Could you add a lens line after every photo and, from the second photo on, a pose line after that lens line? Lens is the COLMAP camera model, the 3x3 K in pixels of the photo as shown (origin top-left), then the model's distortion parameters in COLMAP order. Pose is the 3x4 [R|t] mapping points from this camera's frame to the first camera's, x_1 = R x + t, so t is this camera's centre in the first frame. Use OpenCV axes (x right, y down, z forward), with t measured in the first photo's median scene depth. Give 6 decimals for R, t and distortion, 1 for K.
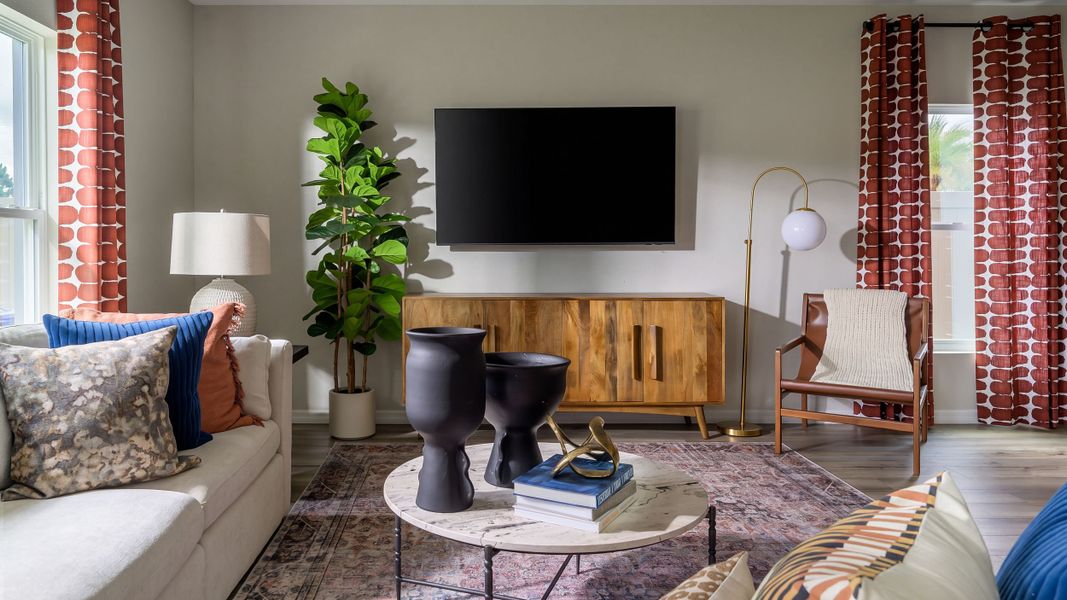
lens RADIAL K [[820.1, 0, 534.0], [0, 820.1, 264.9], [0, 0, 1]] dist [-0.002196, -0.003342]
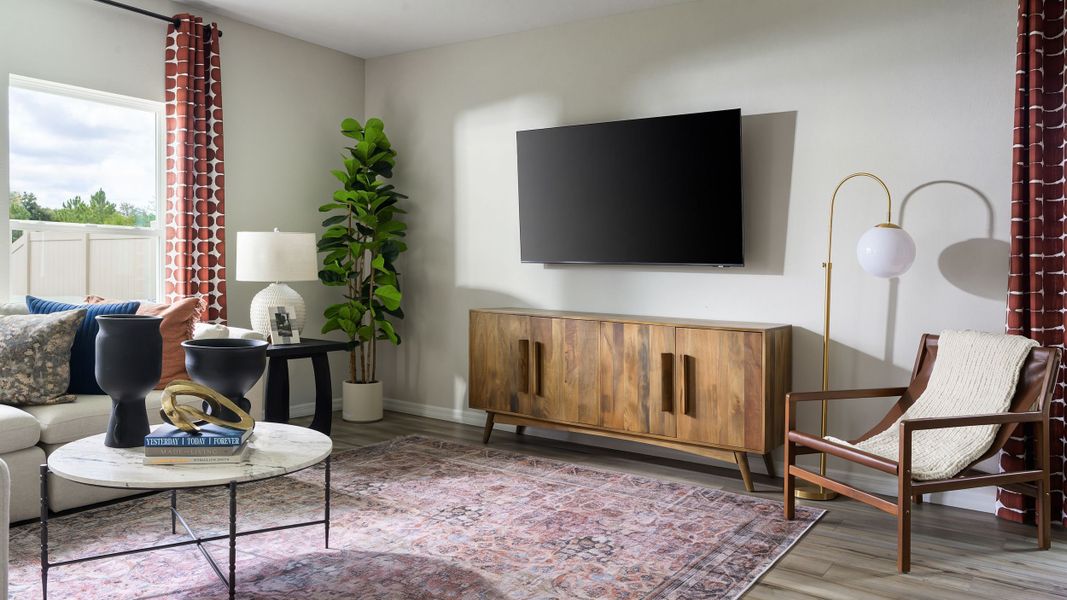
lens RADIAL K [[896.7, 0, 533.5], [0, 896.7, 300.0], [0, 0, 1]] dist [-0.028078, 0.001171]
pose [[0.794698, 0.043679, -0.605432, 0.610500], [-0.036972, 0.999039, 0.023545, -0.003807], [0.605878, 0.003673, 0.795549, 0.113741]]
